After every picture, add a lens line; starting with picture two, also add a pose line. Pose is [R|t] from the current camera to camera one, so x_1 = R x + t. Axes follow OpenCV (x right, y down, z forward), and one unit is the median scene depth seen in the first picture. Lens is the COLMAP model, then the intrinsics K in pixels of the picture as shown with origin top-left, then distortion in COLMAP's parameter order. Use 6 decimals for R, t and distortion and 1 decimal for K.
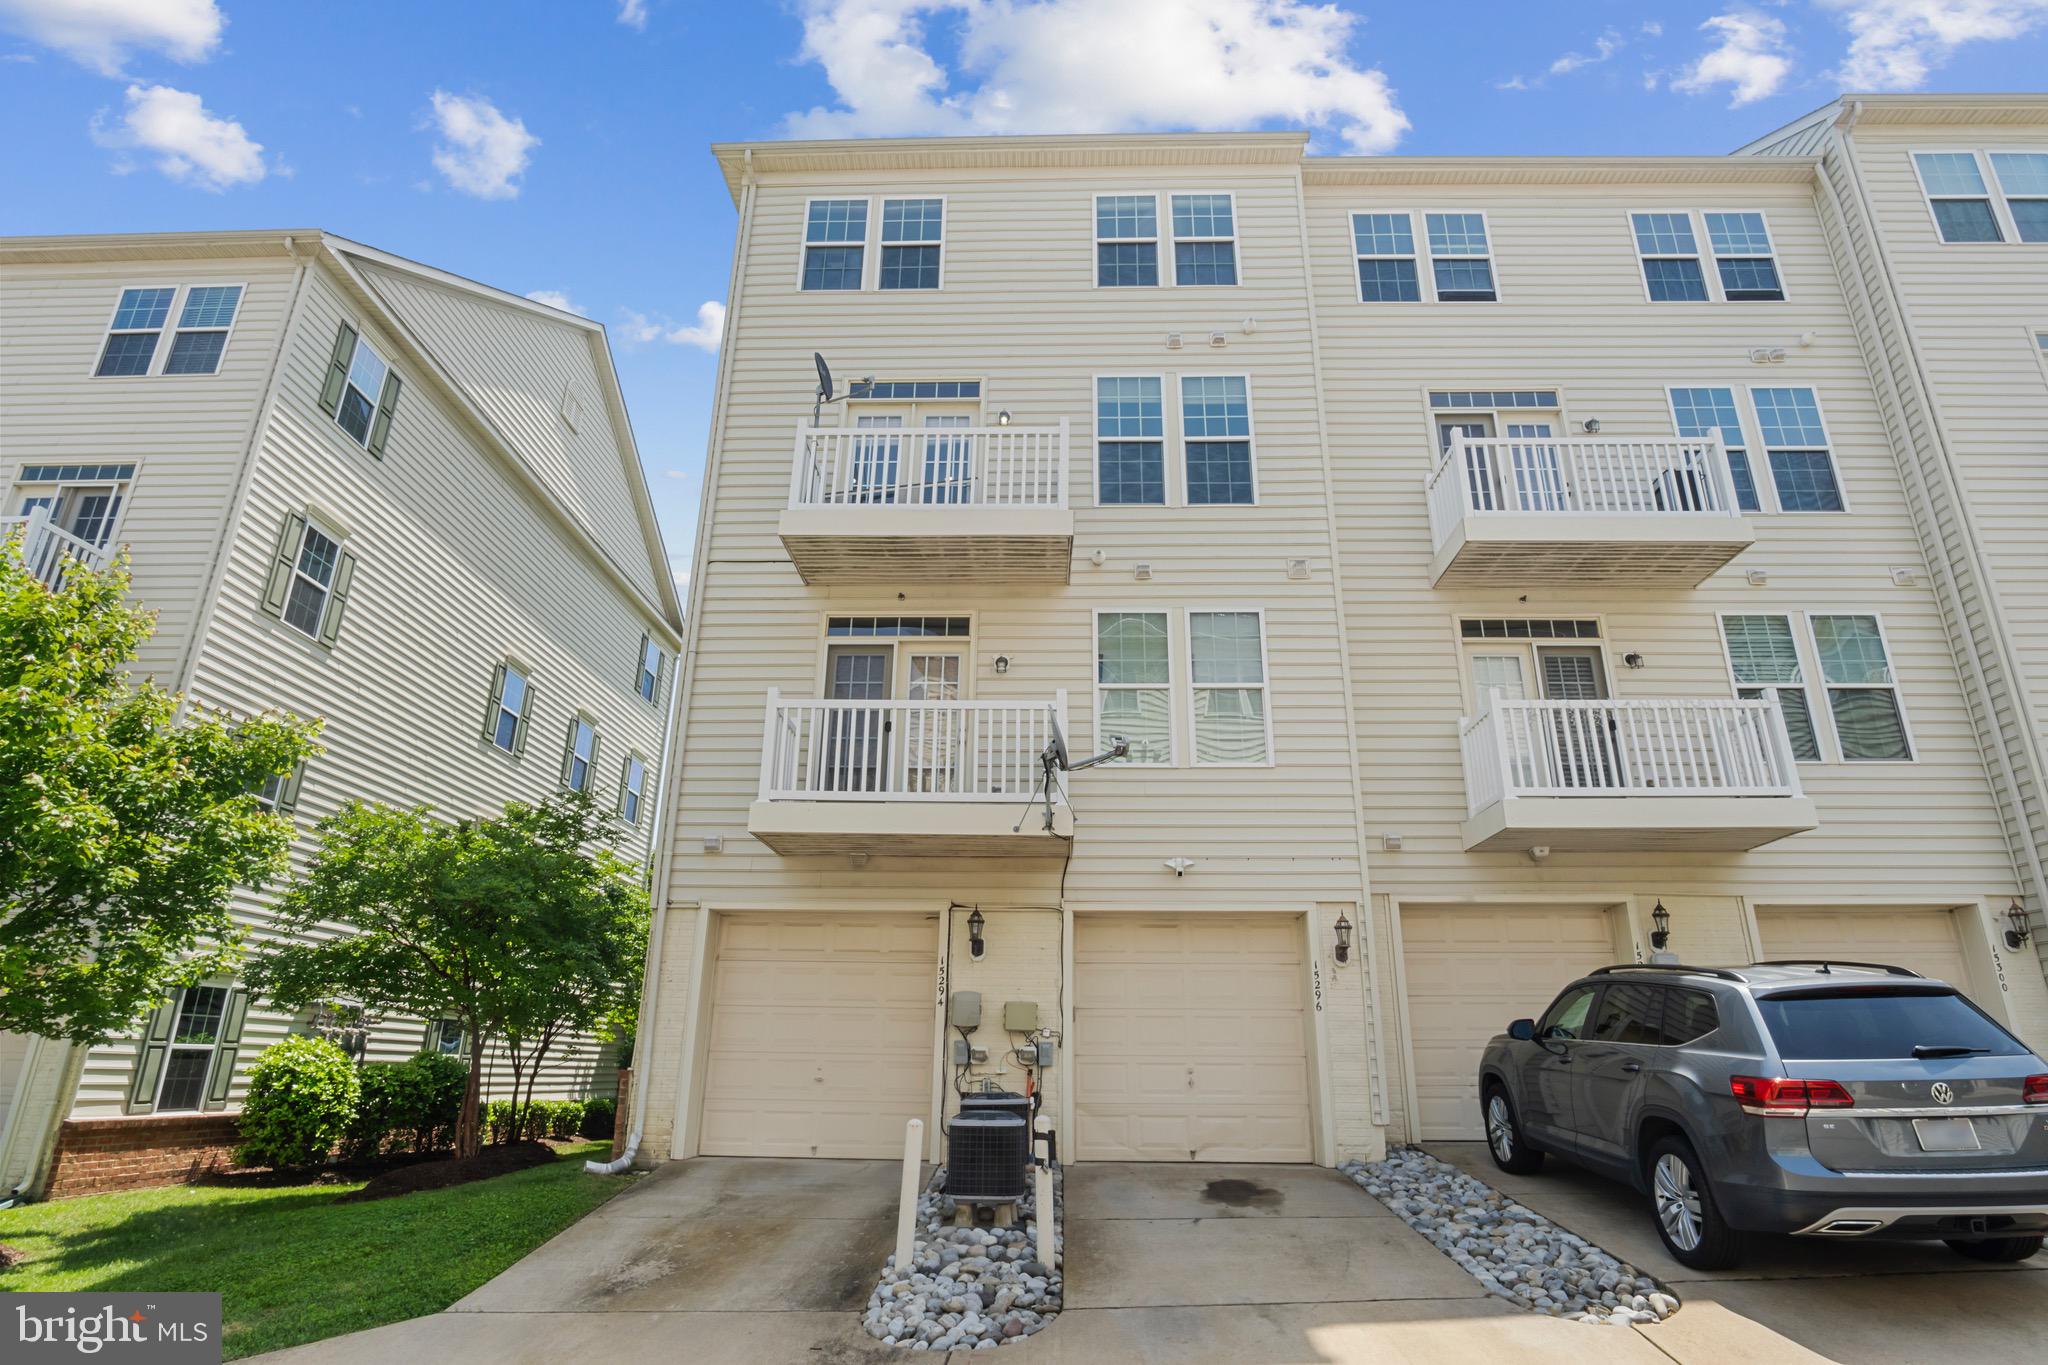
lens RADIAL K [[1105.4, 0, 1028.0], [0, 1105.4, 679.2], [0, 0, 1]] dist [-0.026253, 0.006228]
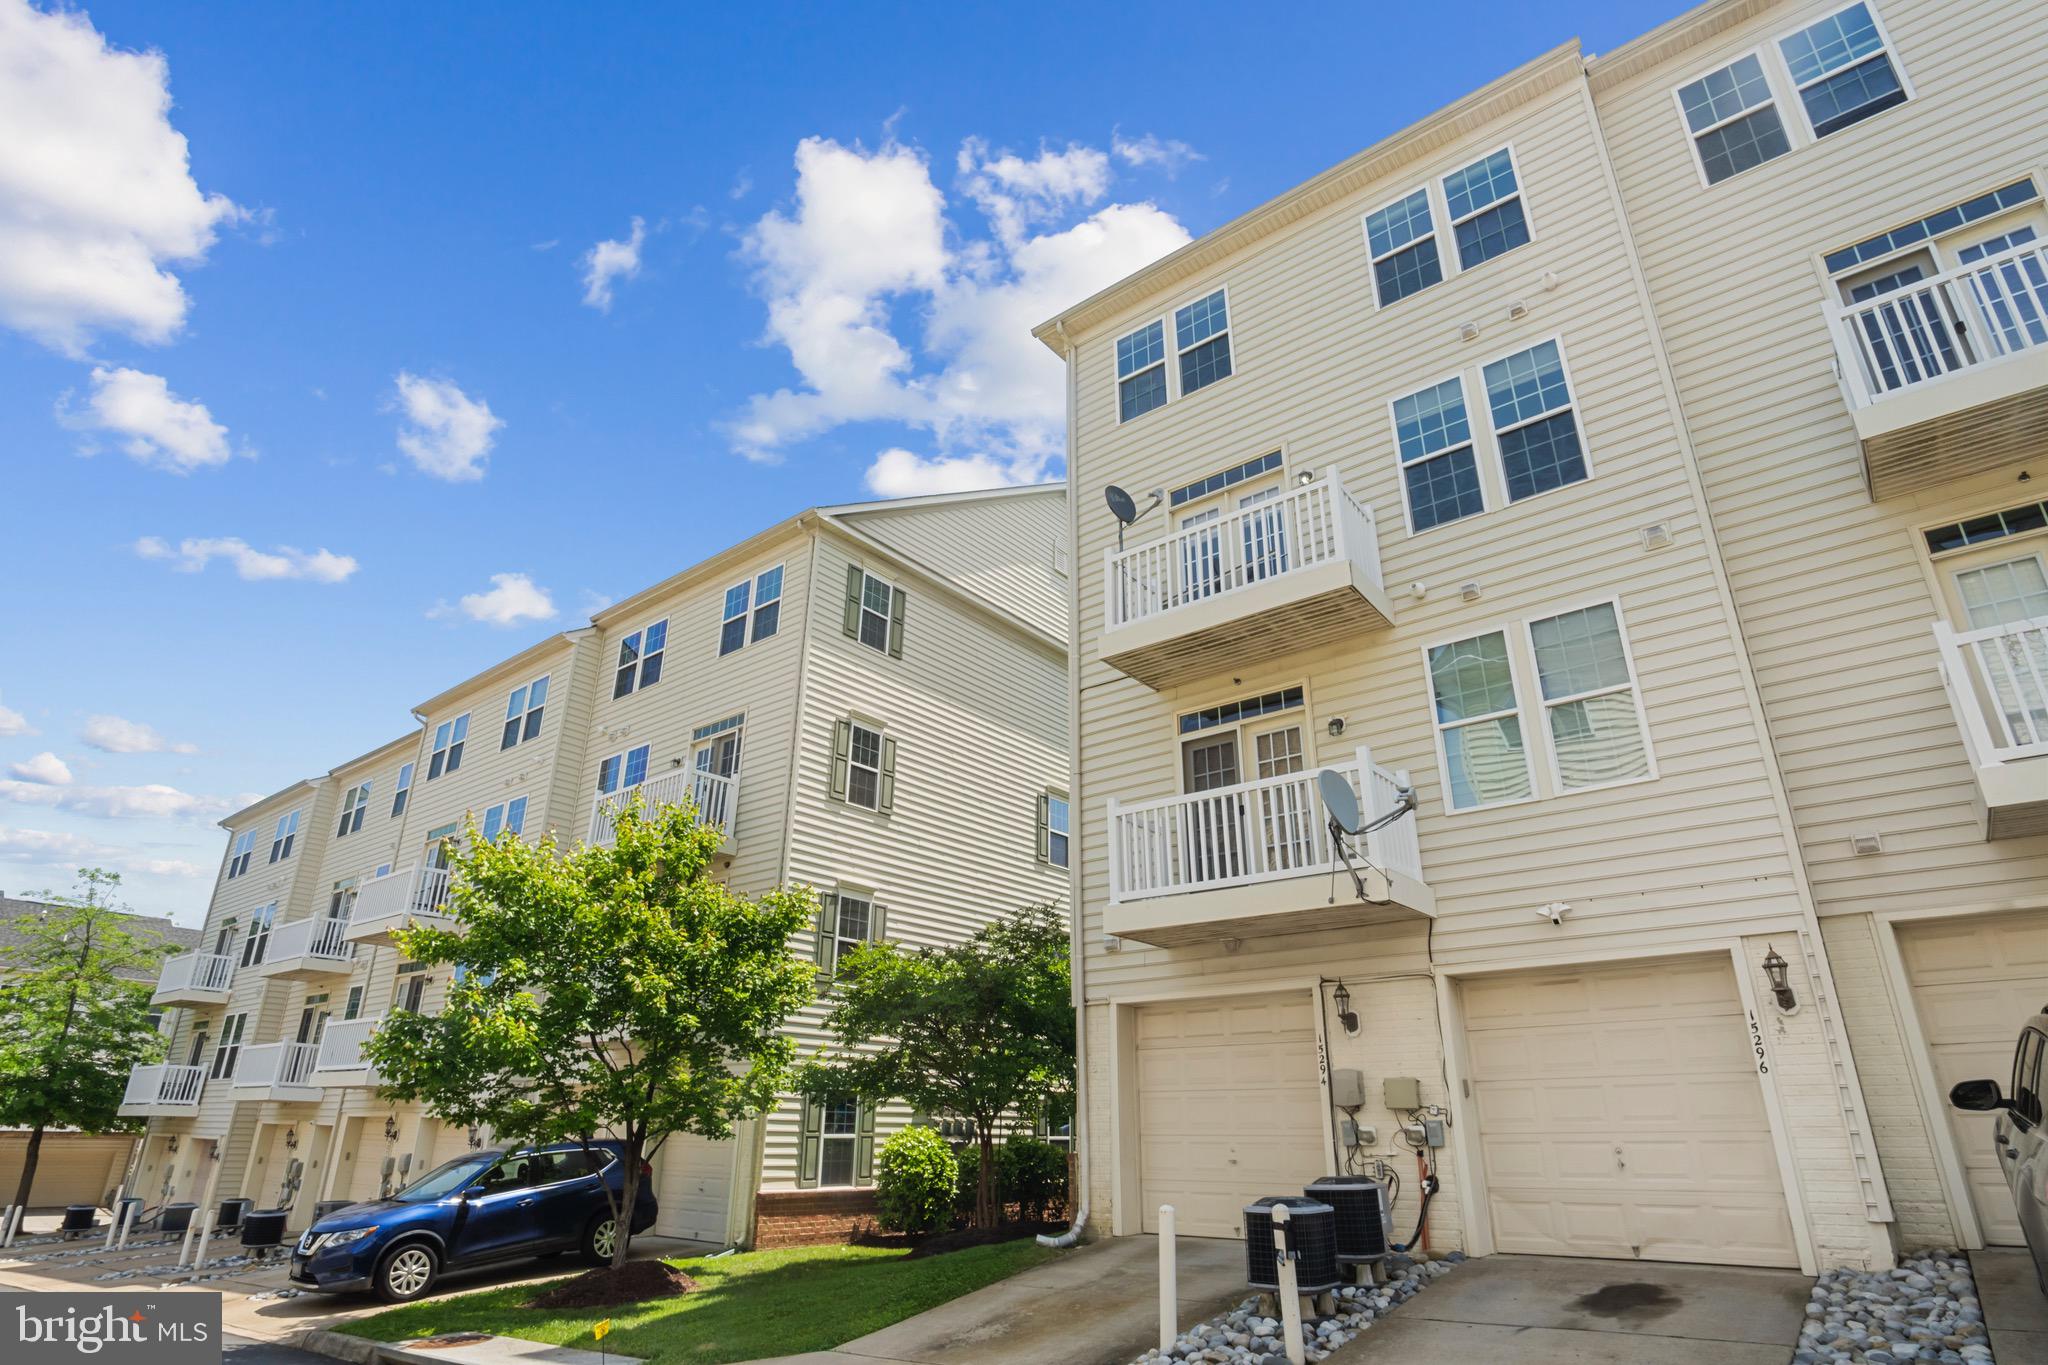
lens RADIAL K [[1105.4, 0, 1014.5], [0, 1105.4, 677.7], [0, 0, 1]] dist [-0.026253, 0.006228]
pose [[0.795467, -0.239926, -0.556479, 0.290326], [0.207665, 0.970609, -0.121628, 0.004079], [0.569305, -0.018810, 0.821911, 0.035805]]
